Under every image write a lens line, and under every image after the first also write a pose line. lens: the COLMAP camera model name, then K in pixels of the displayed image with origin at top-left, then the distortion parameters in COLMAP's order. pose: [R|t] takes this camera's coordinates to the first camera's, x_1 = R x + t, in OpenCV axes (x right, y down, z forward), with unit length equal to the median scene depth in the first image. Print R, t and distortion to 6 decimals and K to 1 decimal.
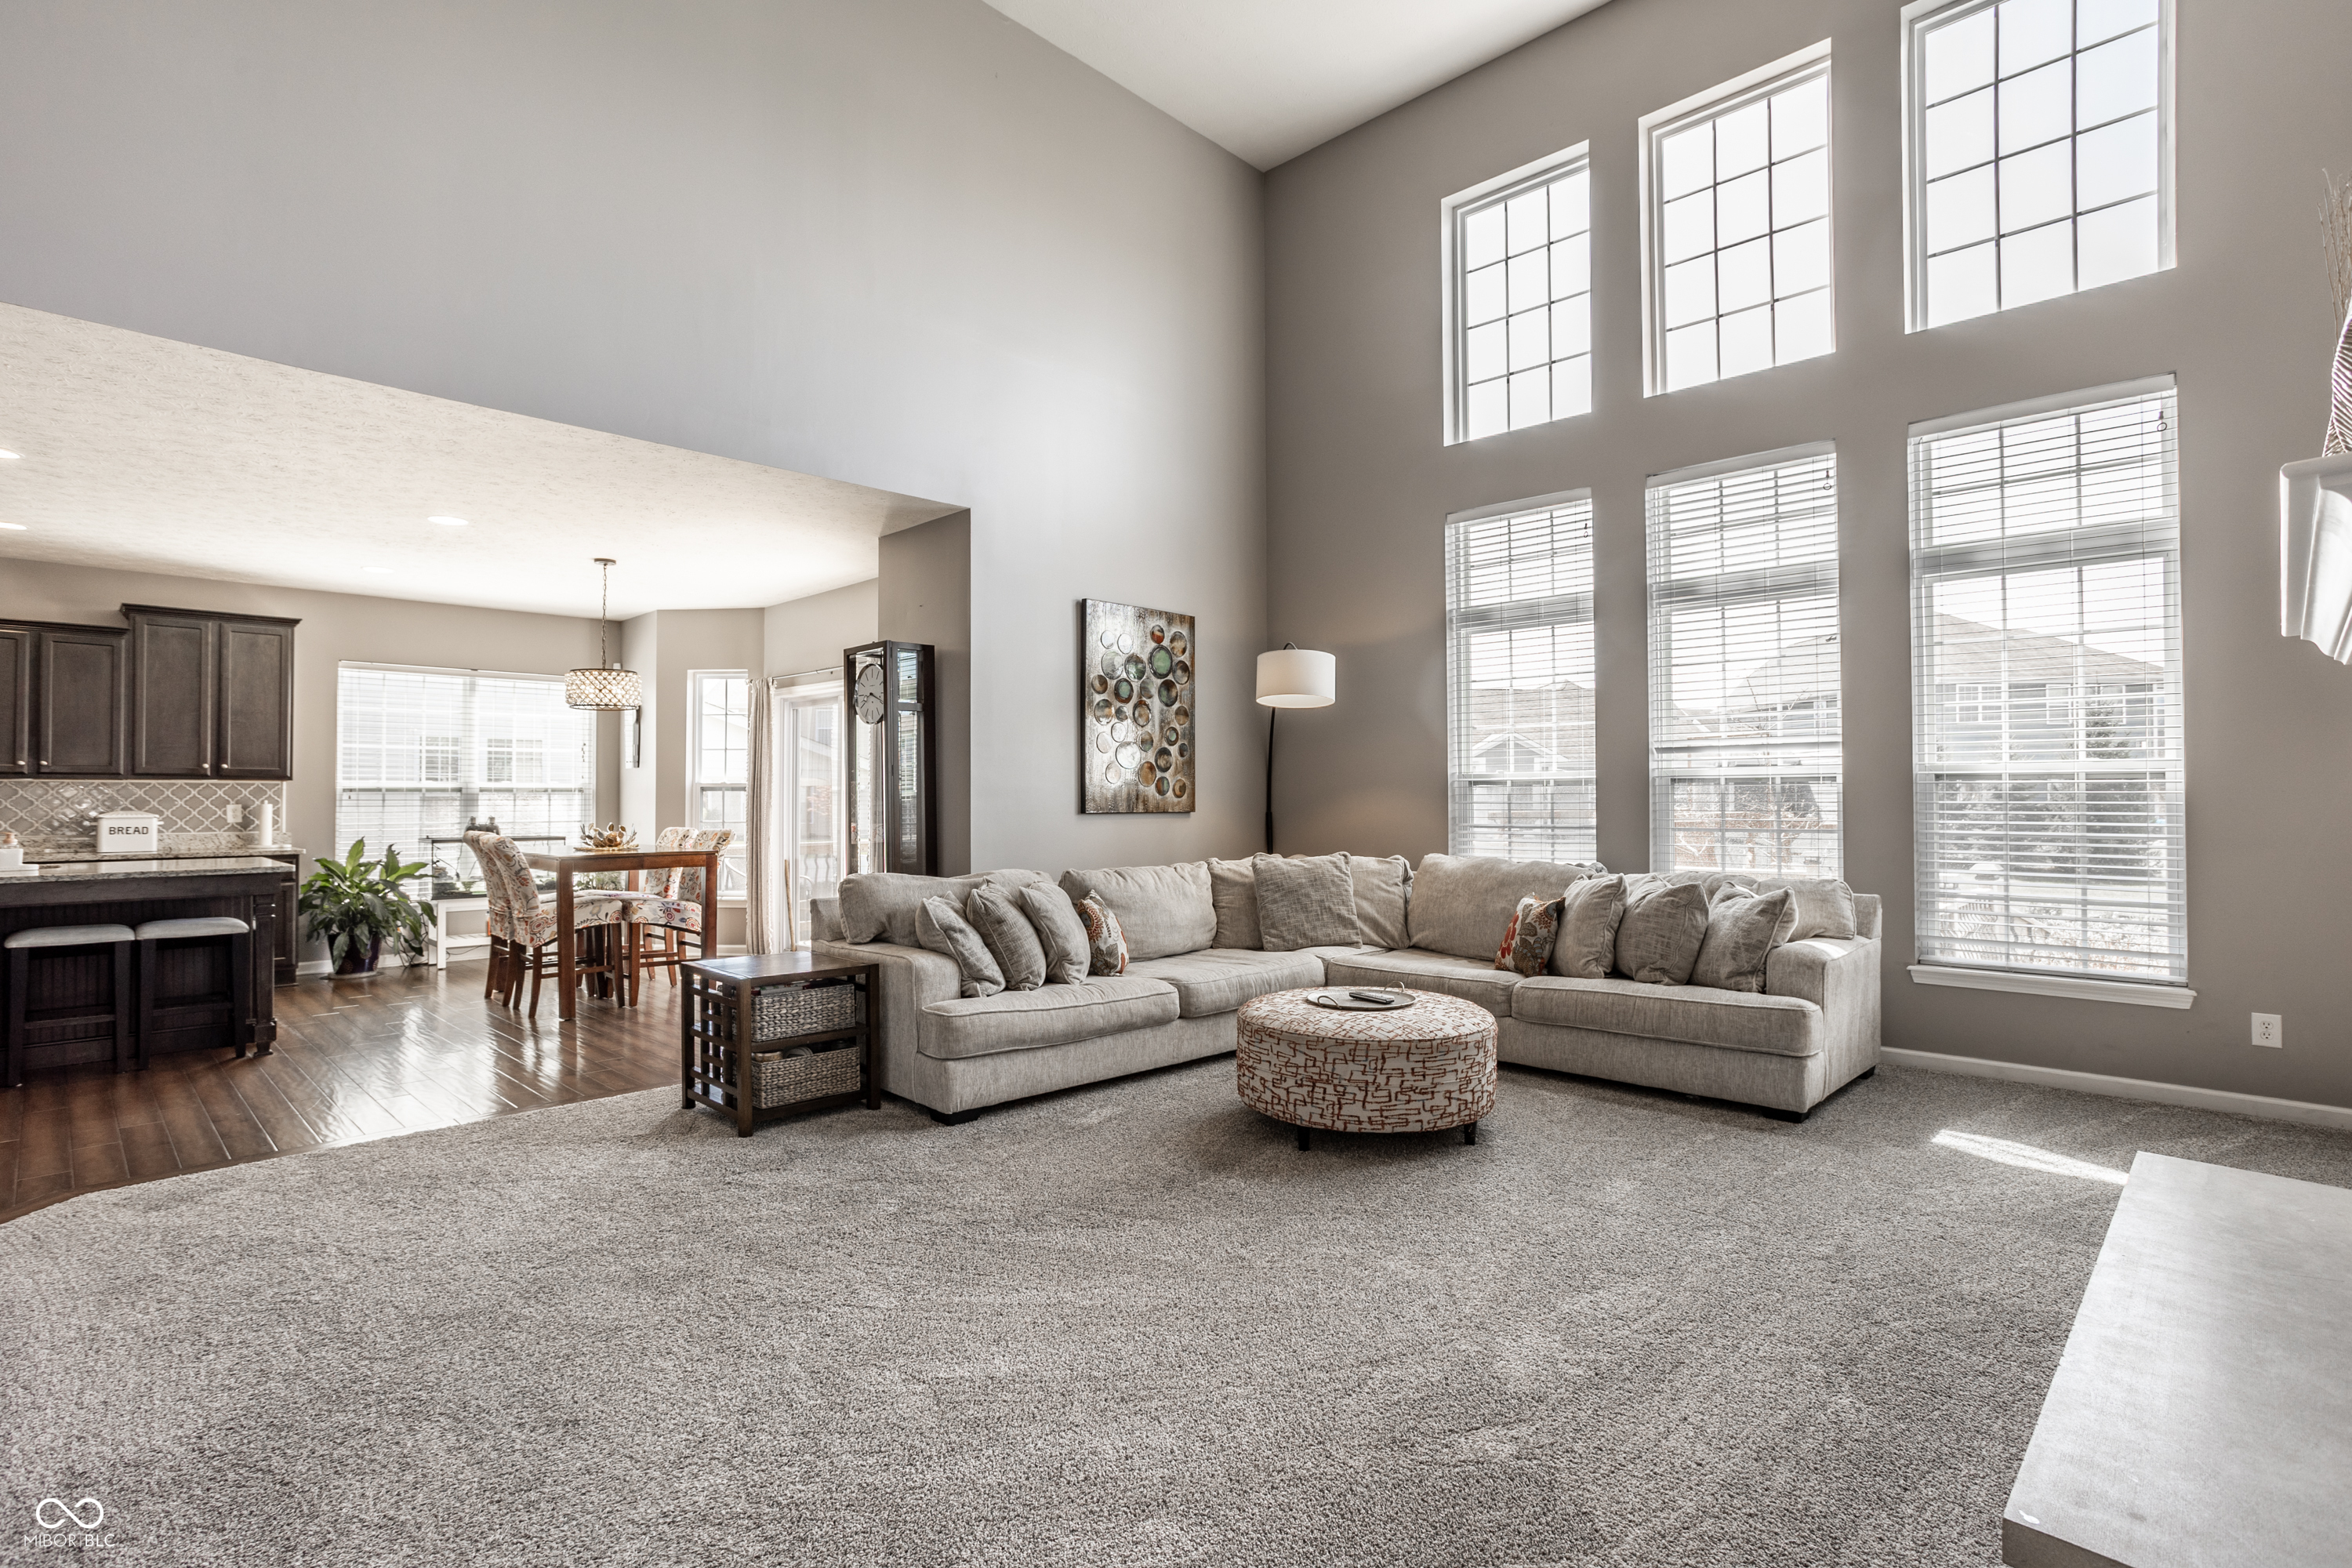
lens RADIAL K [[1133.1, 0, 1168.2], [0, 1133.1, 780.9], [0, 0, 1]] dist [-0.001503, 0.000013]
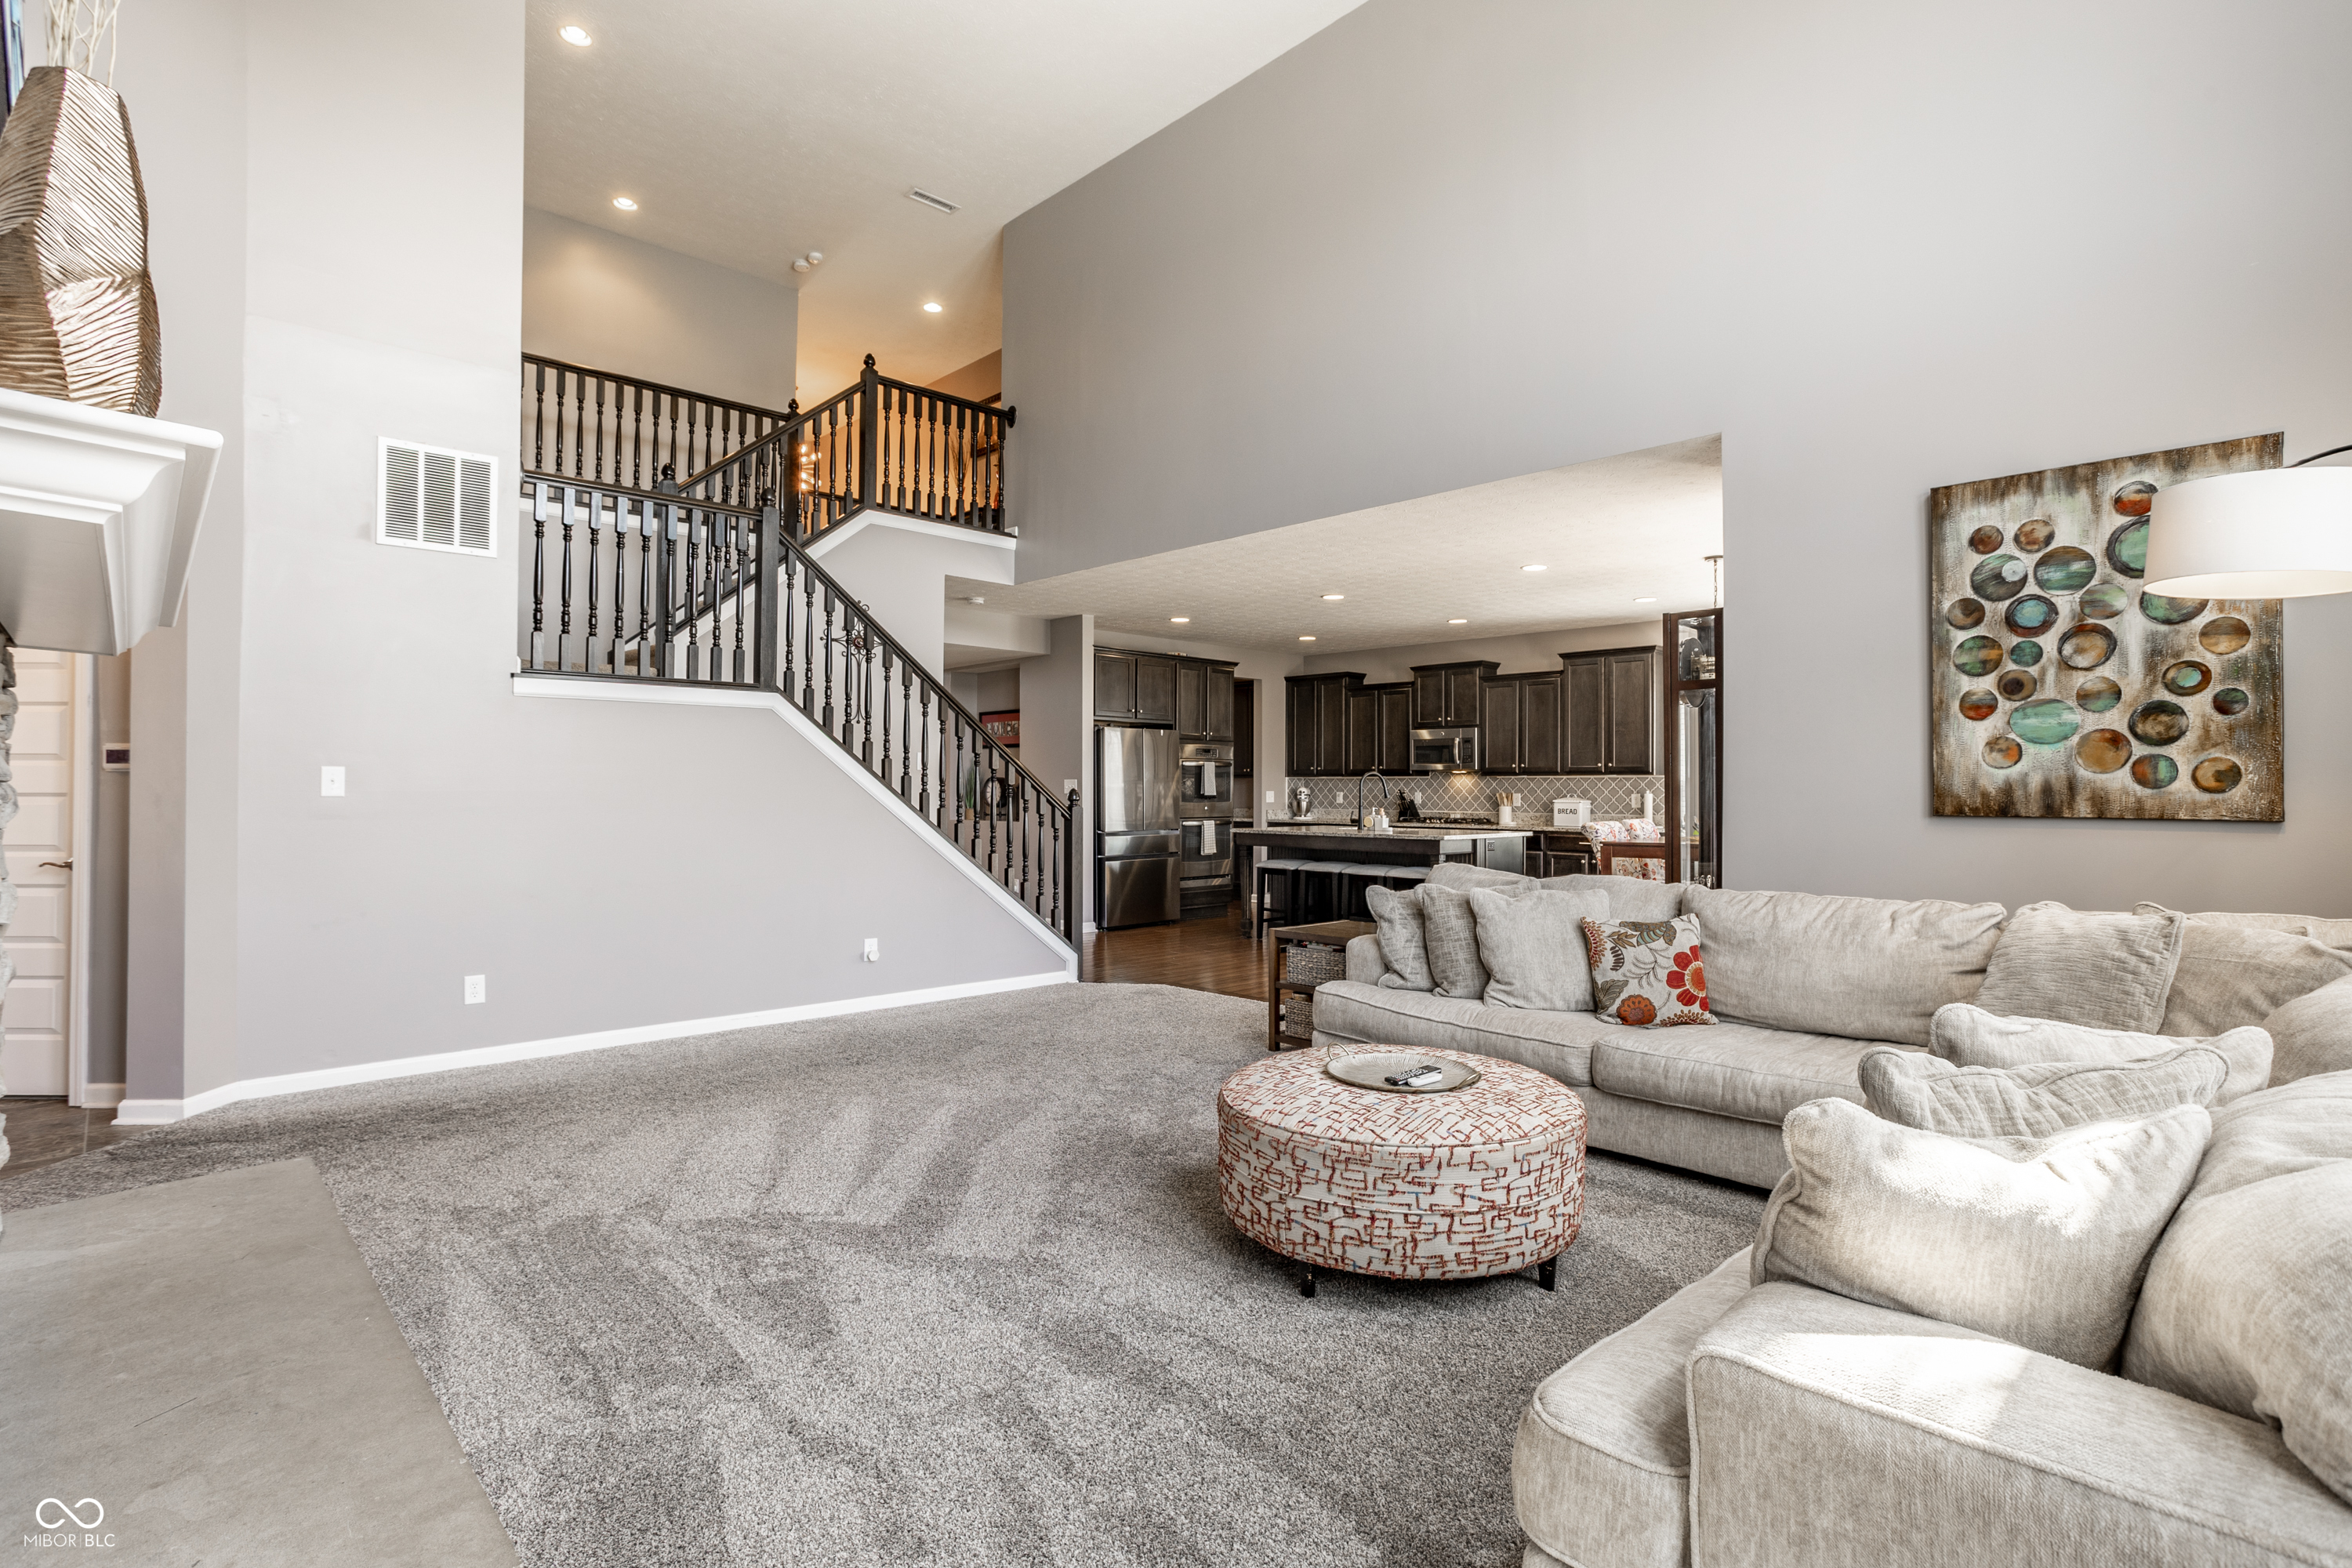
lens RADIAL K [[1133.1, 0, 1168.2], [0, 1133.1, 780.9], [0, 0, 1]] dist [-0.001503, 0.000013]
pose [[0.001595, -0.003844, -0.999991, 0.544830], [0.010968, 0.999933, -0.003826, 0.005827], [0.999939, -0.010962, 0.001637, 0.522997]]
